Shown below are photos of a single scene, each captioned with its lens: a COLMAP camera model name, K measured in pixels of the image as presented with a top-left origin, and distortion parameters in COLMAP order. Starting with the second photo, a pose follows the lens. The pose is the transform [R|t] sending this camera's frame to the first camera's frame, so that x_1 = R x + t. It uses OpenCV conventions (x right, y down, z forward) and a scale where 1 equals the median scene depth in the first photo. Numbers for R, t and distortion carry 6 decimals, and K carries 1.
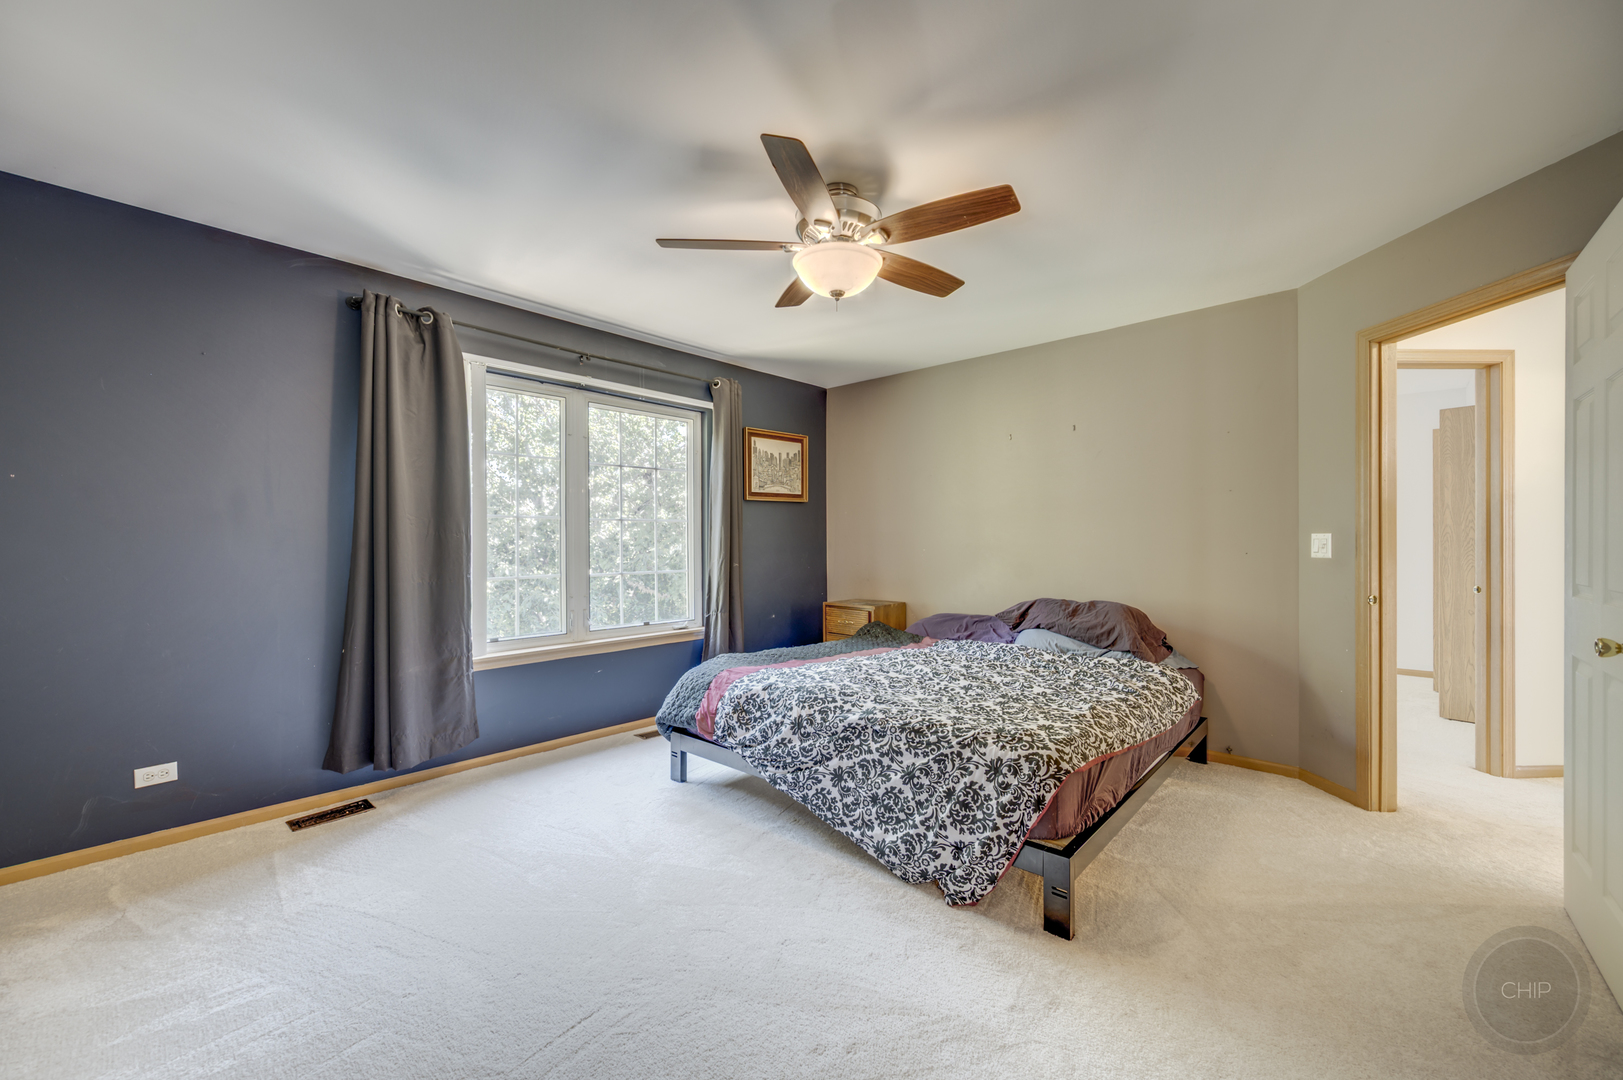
lens RADIAL K [[644.7, 0, 815.5], [0, 644.7, 544.4], [0, 0, 1]] dist [0.000190, 0.000641]
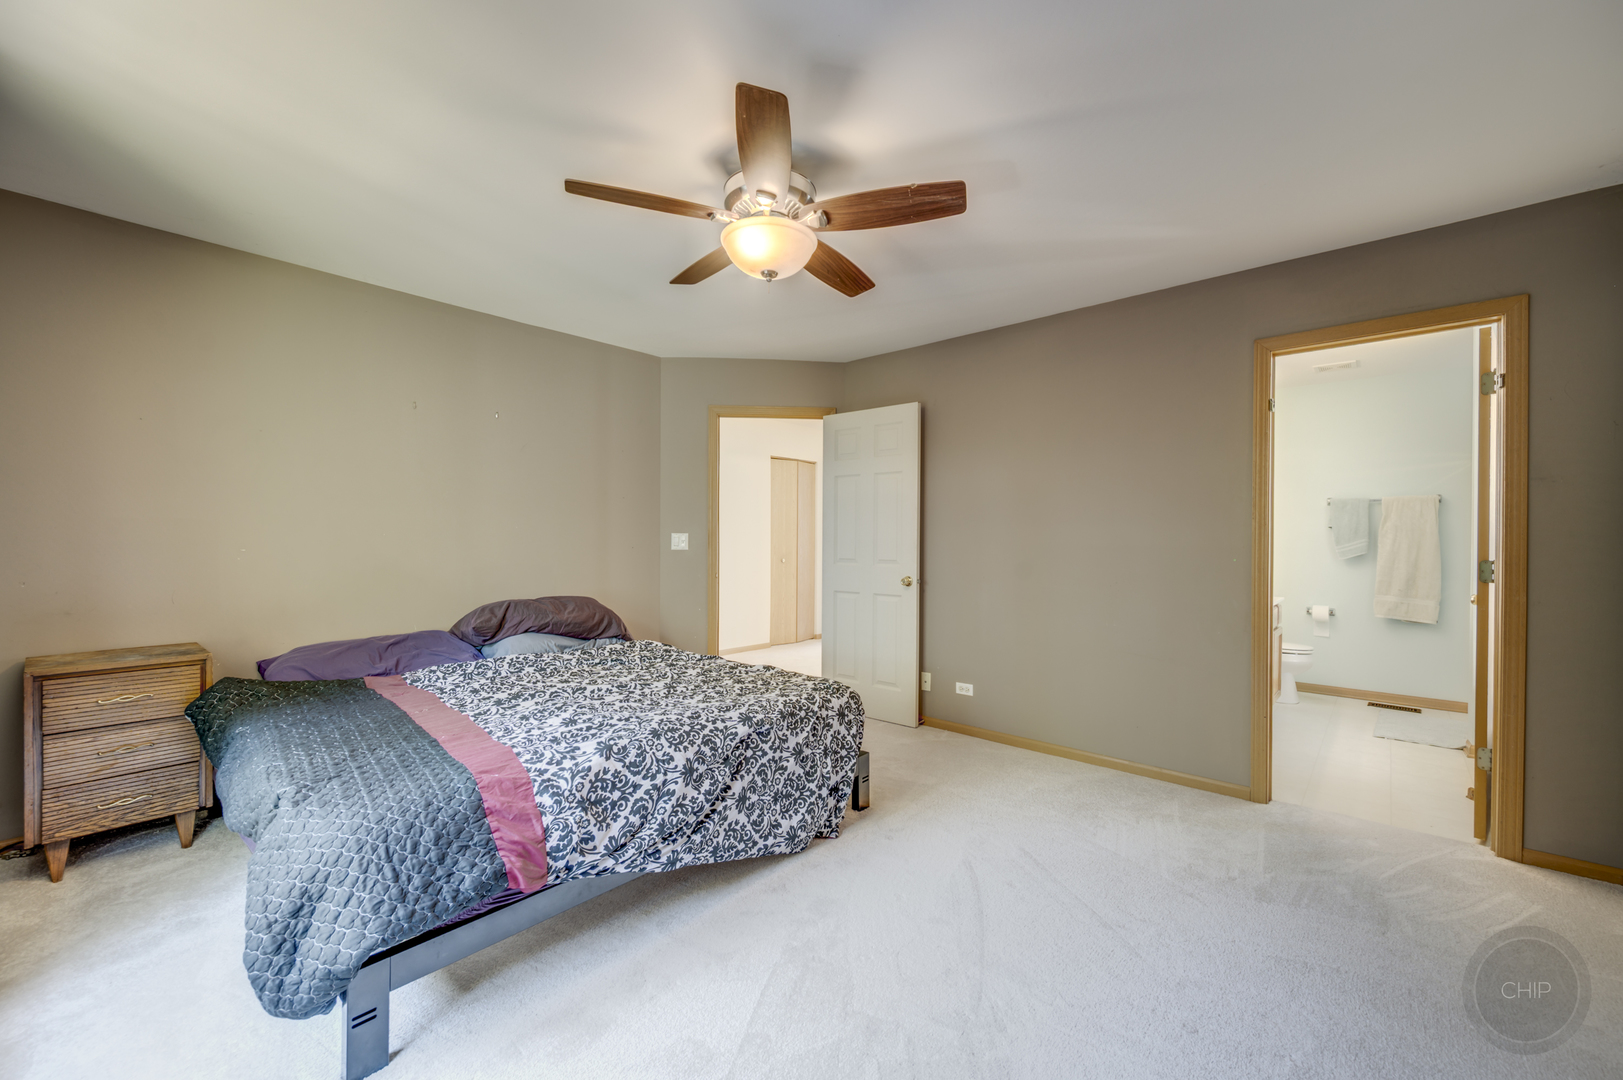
lens RADIAL K [[644.7, 0, 814.0], [0, 644.7, 539.1], [0, 0, 1]] dist [0.000190, 0.000641]
pose [[-0.011108, -0.001942, 0.999936, -0.823959], [-0.000293, 0.999998, 0.001939, -0.007997], [-0.999938, -0.000272, -0.011109, 0.856959]]
